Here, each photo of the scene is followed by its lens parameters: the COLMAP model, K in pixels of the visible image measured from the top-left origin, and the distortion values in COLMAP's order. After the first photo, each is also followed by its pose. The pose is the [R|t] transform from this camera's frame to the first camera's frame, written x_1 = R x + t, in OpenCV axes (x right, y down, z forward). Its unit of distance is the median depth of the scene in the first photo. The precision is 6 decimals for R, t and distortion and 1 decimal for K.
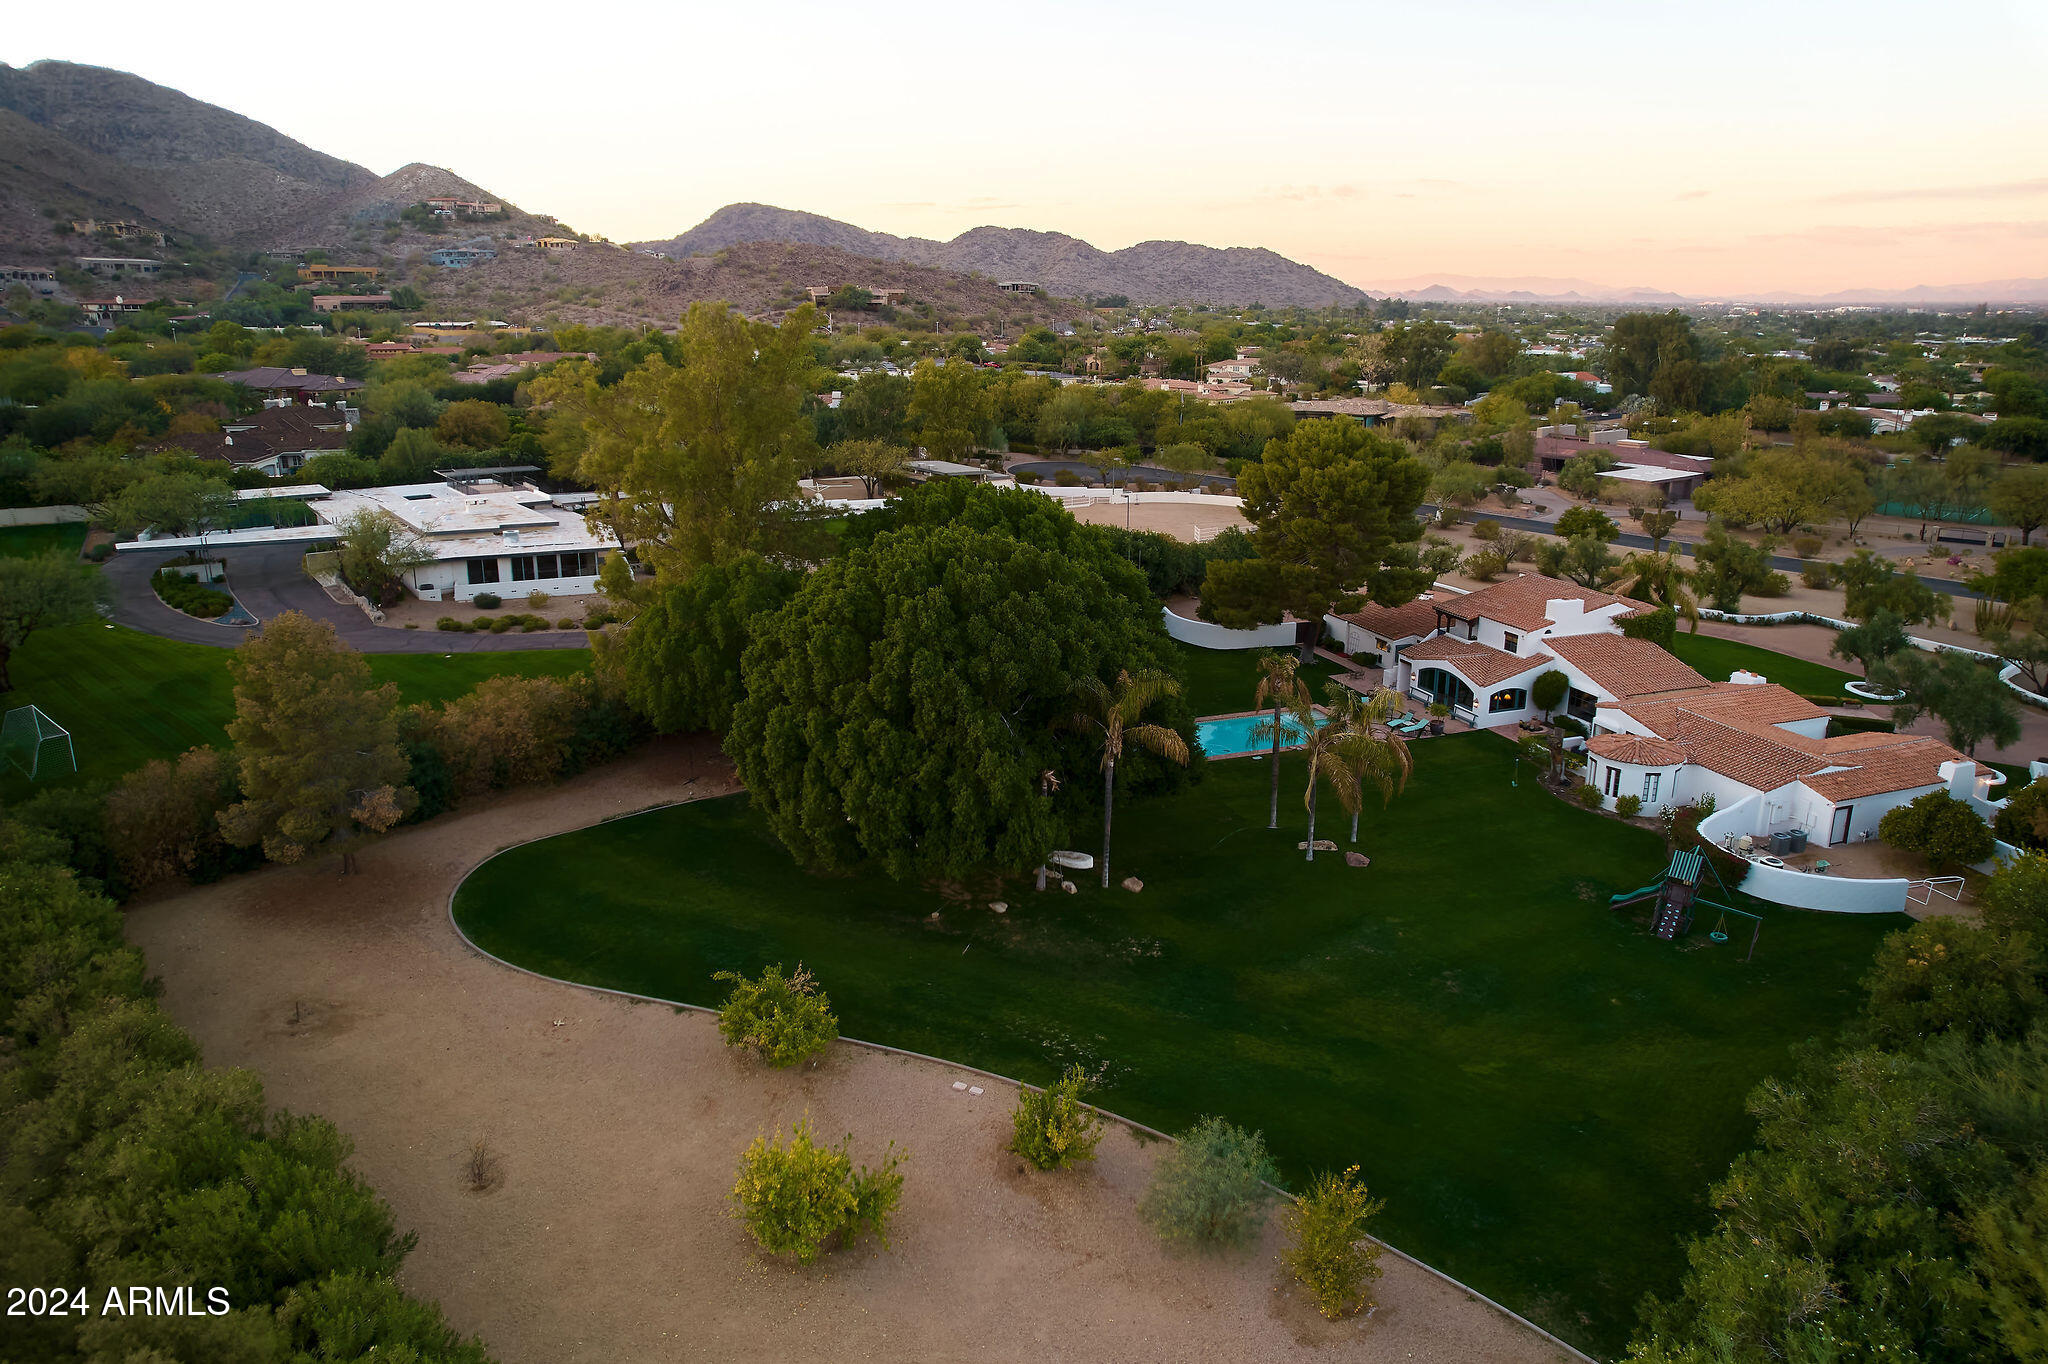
lens RADIAL K [[1327.2, 0, 1023.5], [0, 1327.2, 628.5], [0, 0, 1]] dist [-0.064924, 0.050733]
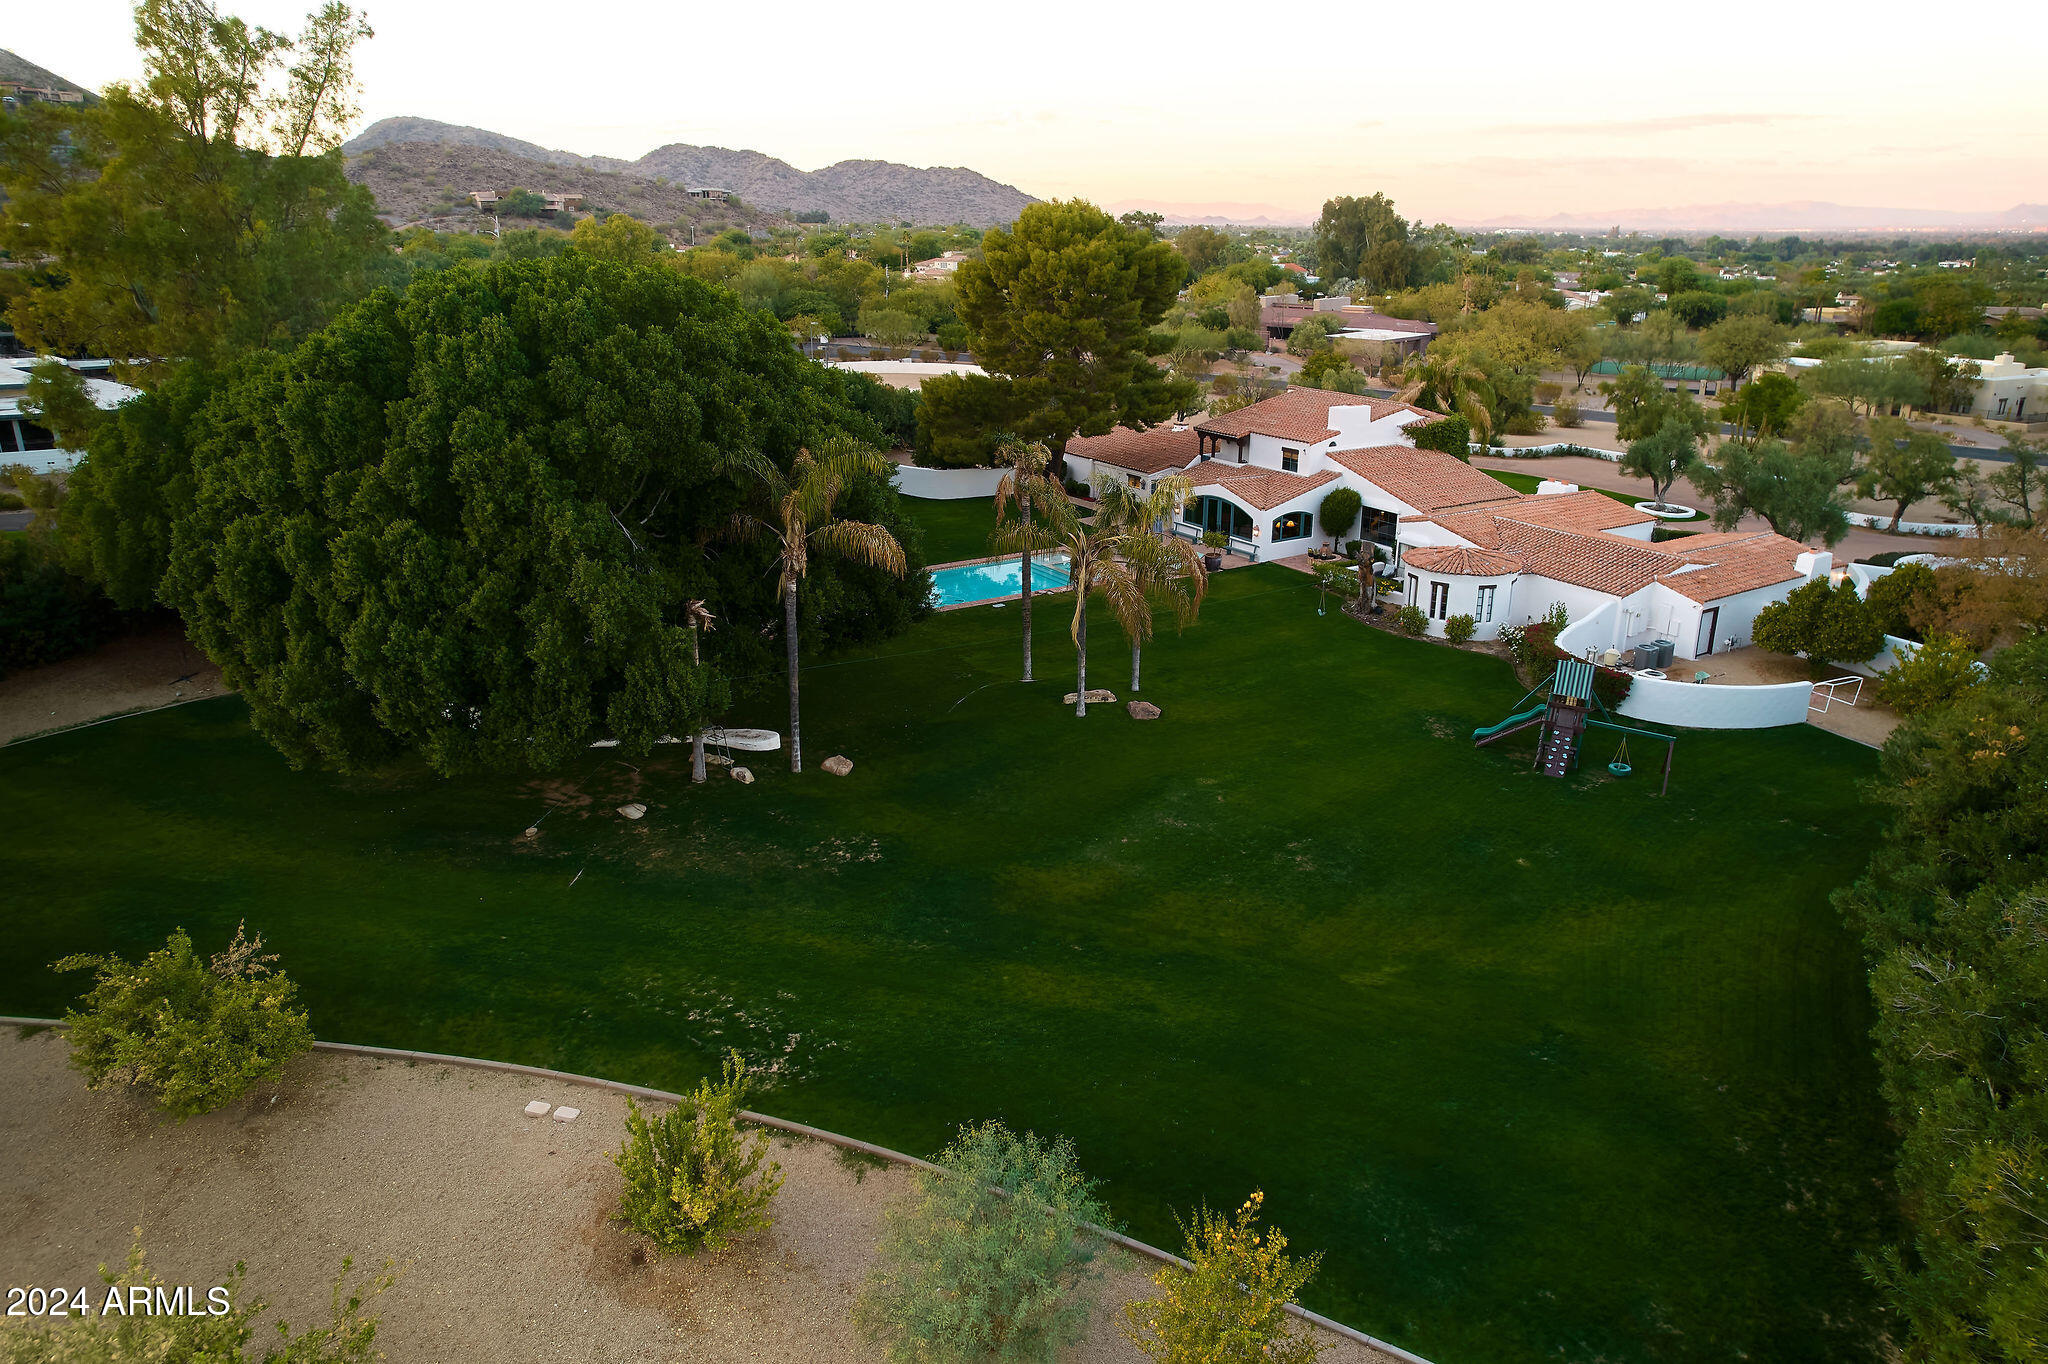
lens RADIAL K [[1292.8, 0, 1019.0], [0, 1292.8, 649.6], [0, 0, 1]] dist [-0.063197, 0.052862]
pose [[0.977324, -0.063299, 0.202067, 0.043768], [0.050936, 0.996531, 0.065815, 0.095457], [-0.205532, -0.054030, 0.977158, 0.330857]]
